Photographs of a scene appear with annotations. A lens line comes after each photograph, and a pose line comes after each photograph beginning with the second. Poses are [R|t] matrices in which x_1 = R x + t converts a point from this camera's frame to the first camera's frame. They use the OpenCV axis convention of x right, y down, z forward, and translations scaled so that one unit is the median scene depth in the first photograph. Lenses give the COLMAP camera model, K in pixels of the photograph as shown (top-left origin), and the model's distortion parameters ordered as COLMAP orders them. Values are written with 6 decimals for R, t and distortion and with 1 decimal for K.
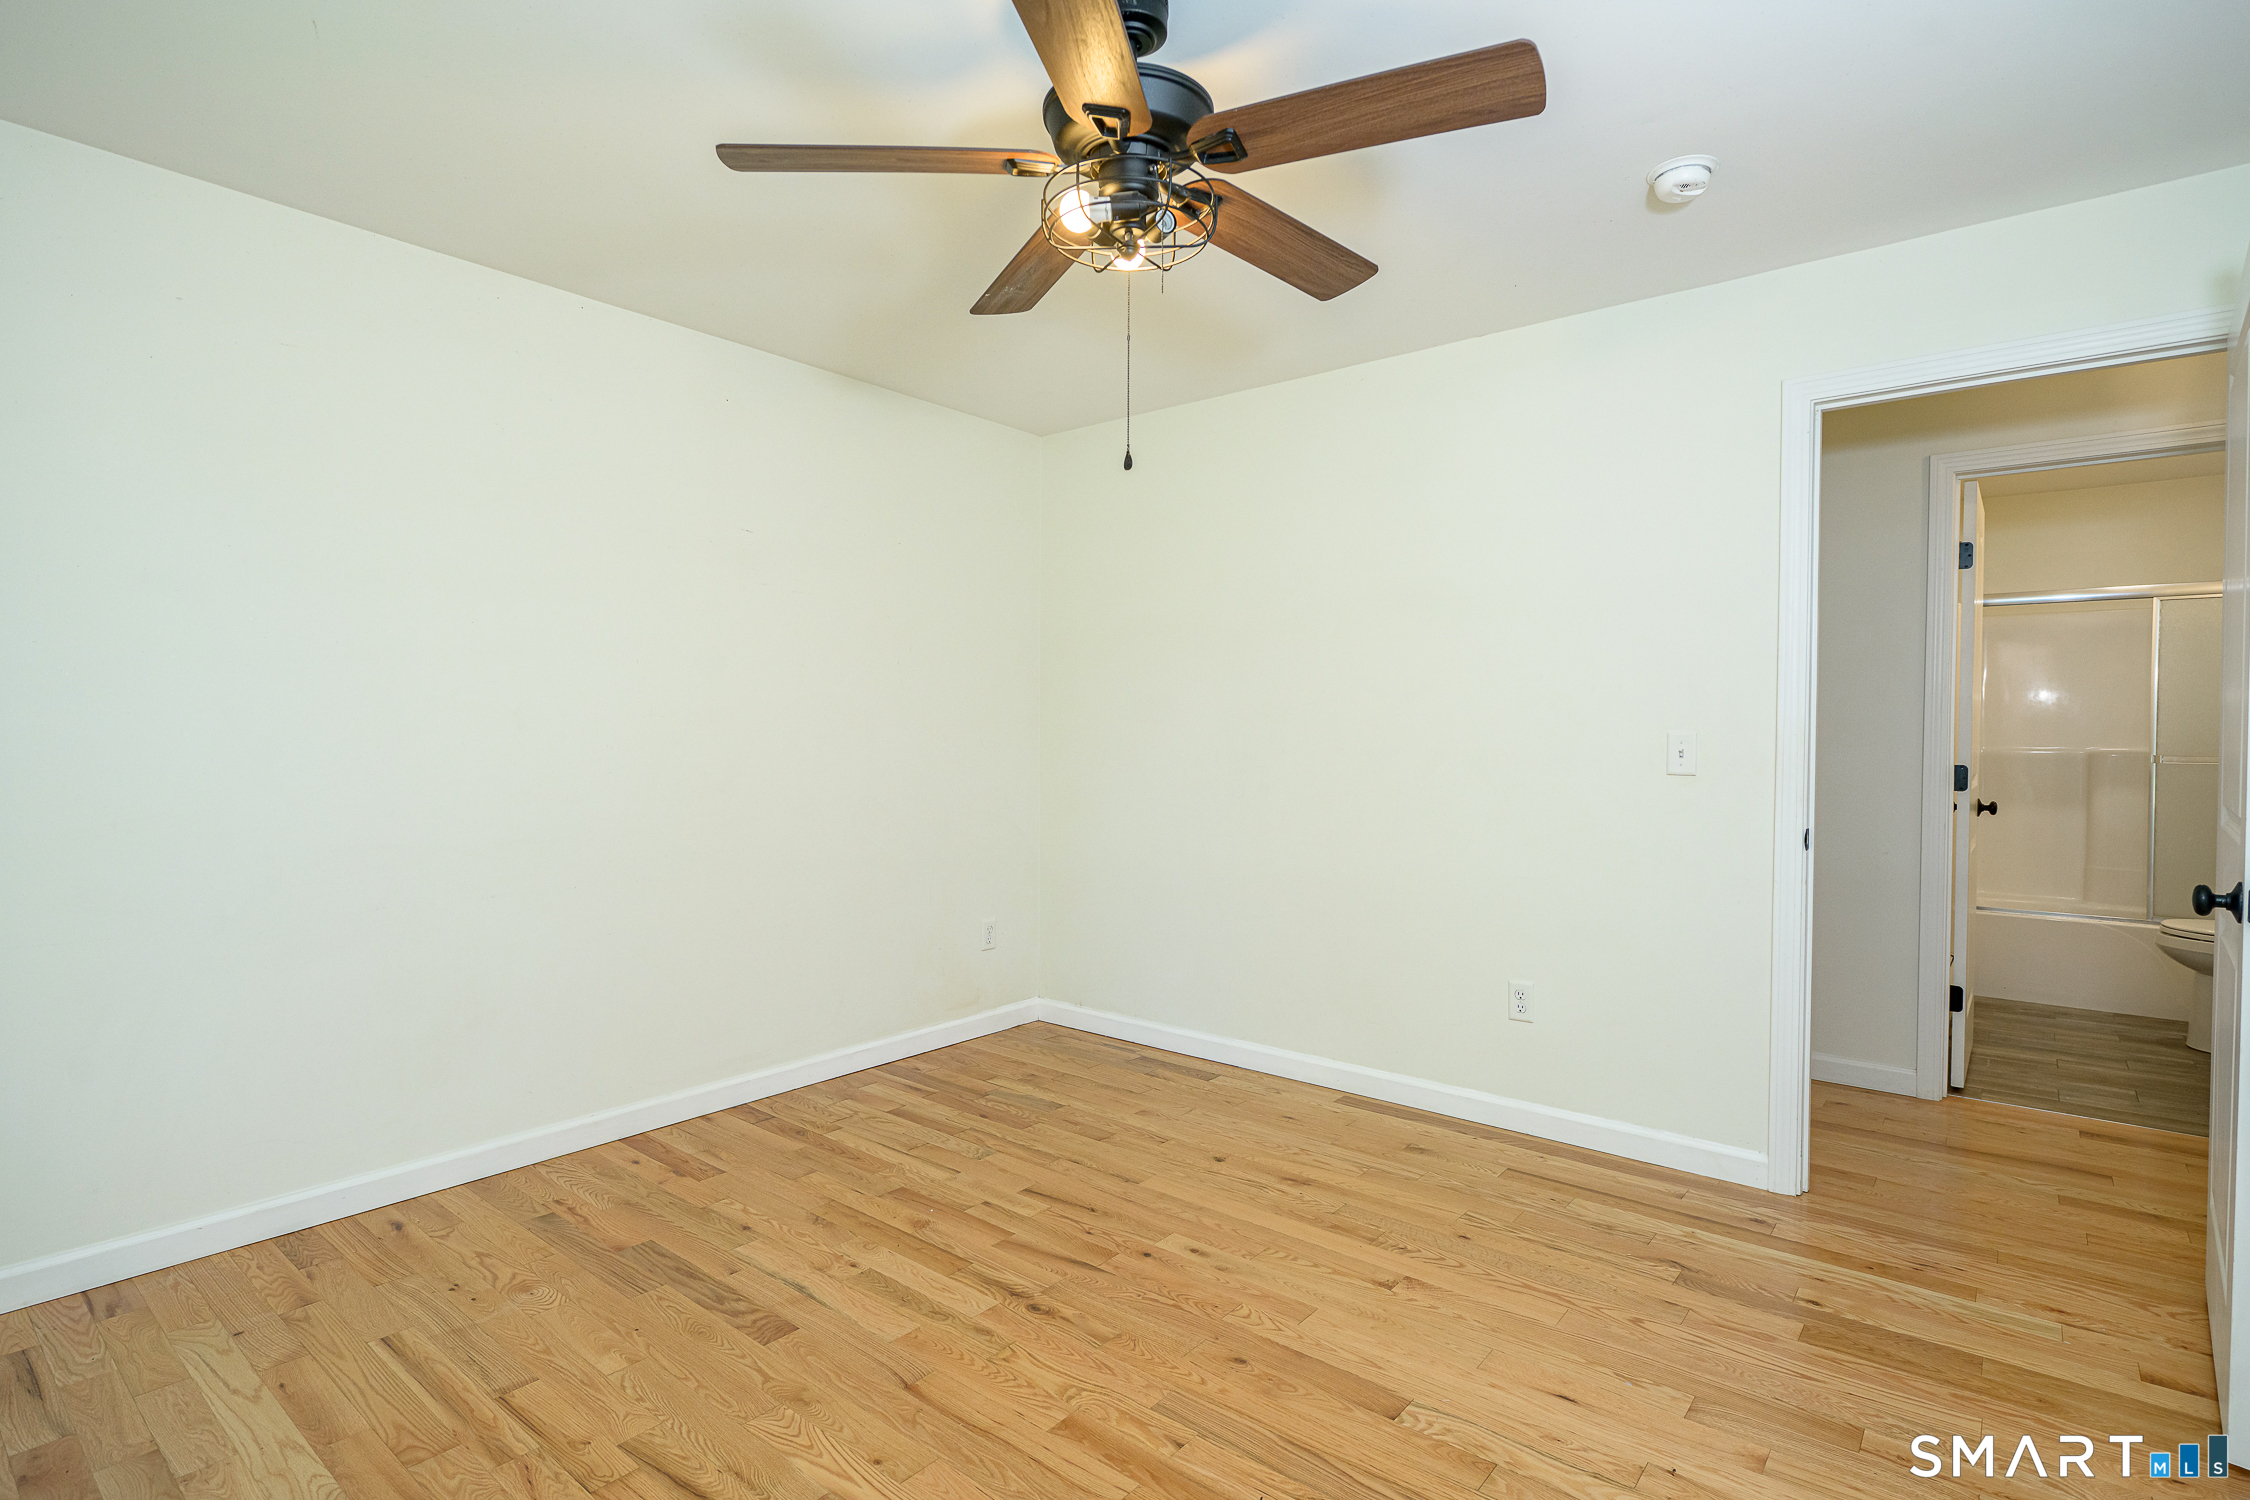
lens RADIAL K [[1100.8, 0, 1130.5], [0, 1100.8, 752.1], [0, 0, 1]] dist [-0.003969, -0.002344]
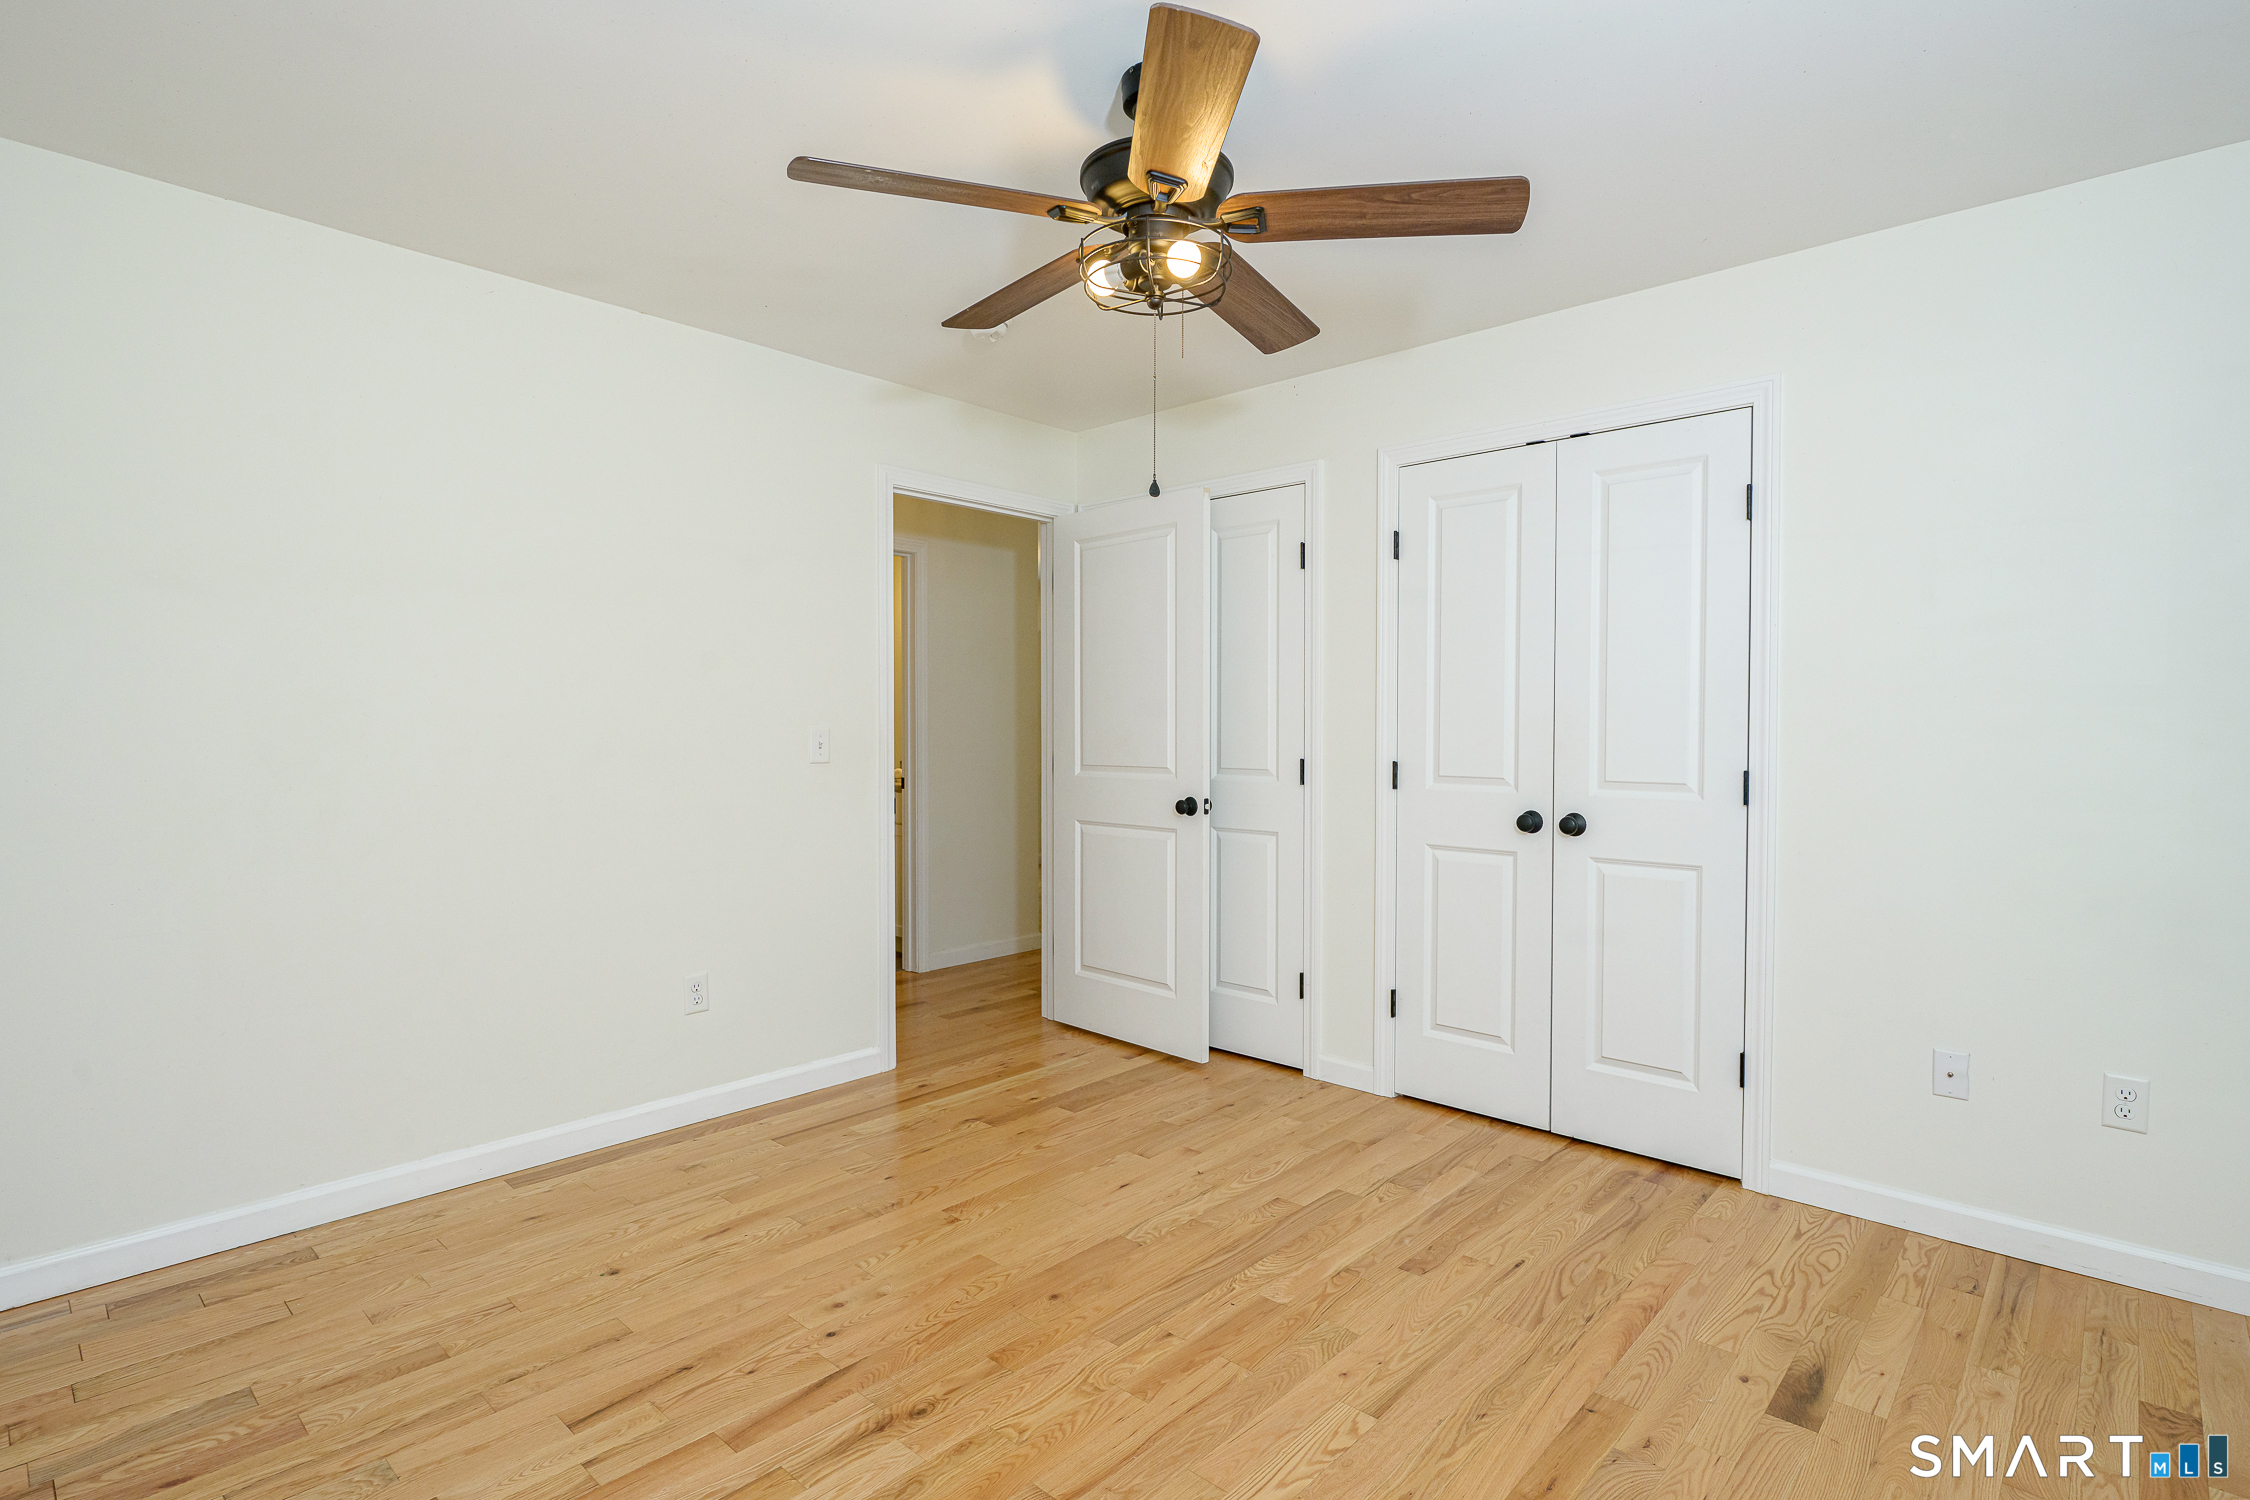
lens RADIAL K [[1077.9, 0, 1132.9], [0, 1077.9, 748.2], [0, 0, 1]] dist [-0.002665, -0.001261]
pose [[0.064128, -0.021967, 0.997700, -0.760916], [0.017457, 0.999629, 0.020887, -0.018649], [-0.997789, 0.016078, 0.064488, 0.657974]]
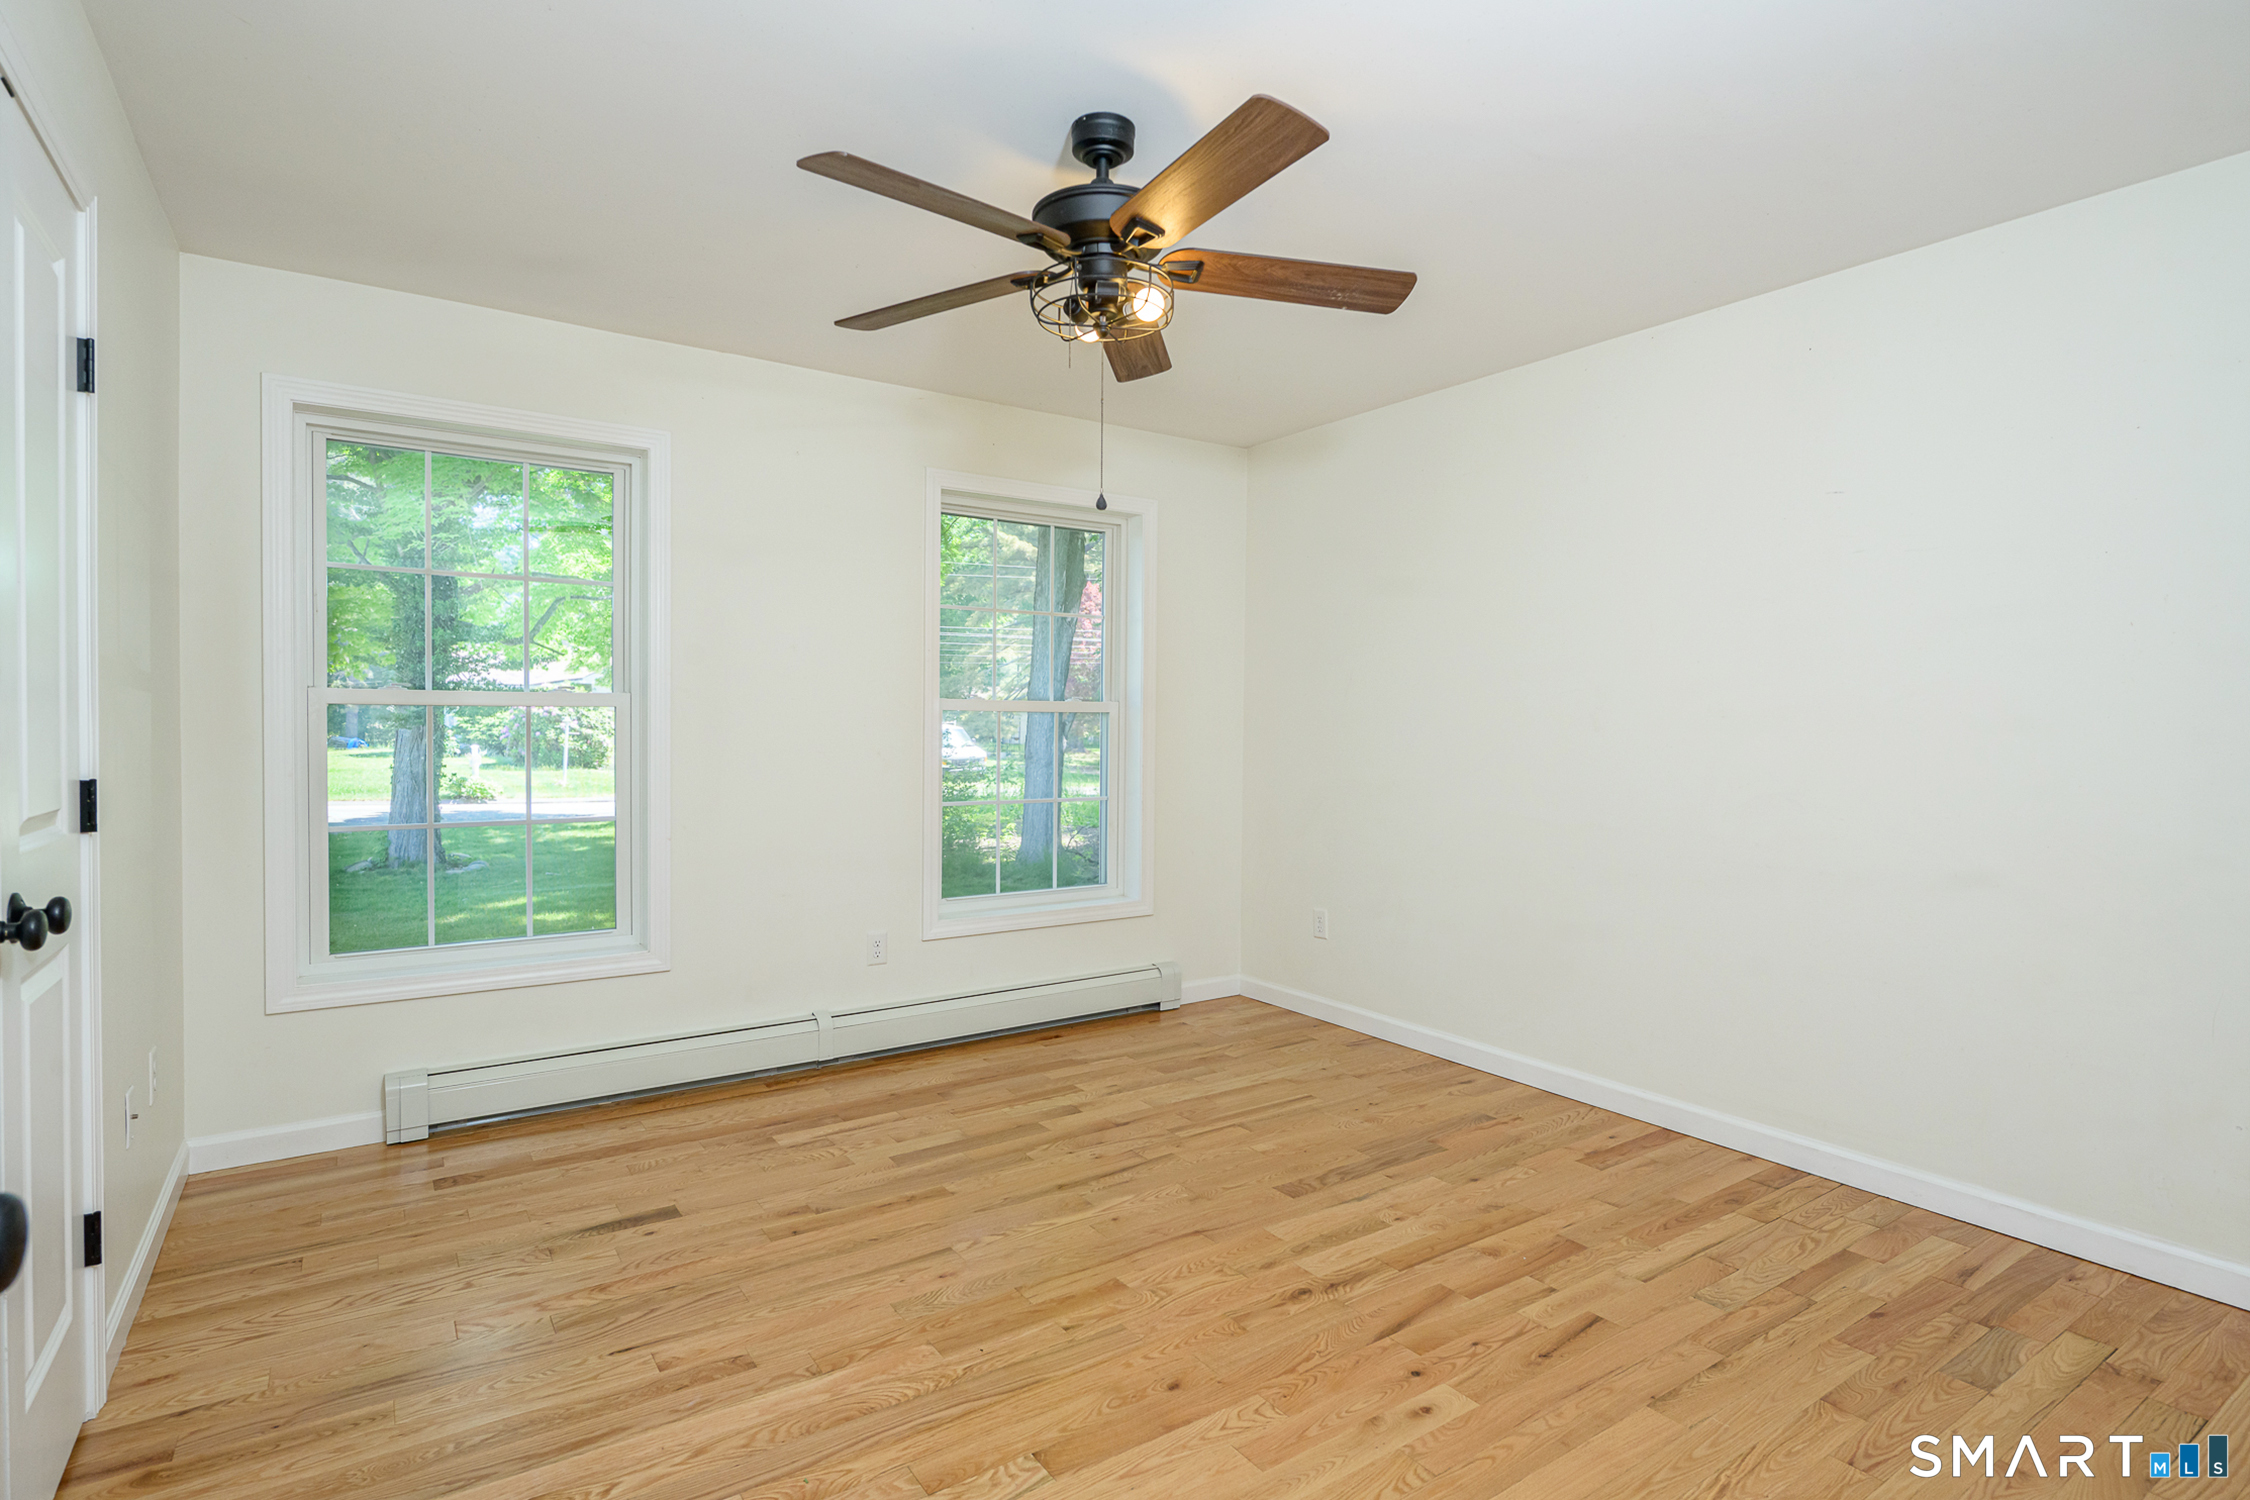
lens RADIAL K [[1135.6, 0, 1126.8], [0, 1135.6, 751.2], [0, 0, 1]] dist [-0.004515, -0.001690]
pose [[-0.288515, 0.015968, -0.957342, 0.818010], [-0.026560, 0.999343, 0.024673, -0.015734], [0.957107, 0.032545, -0.287902, 0.960937]]
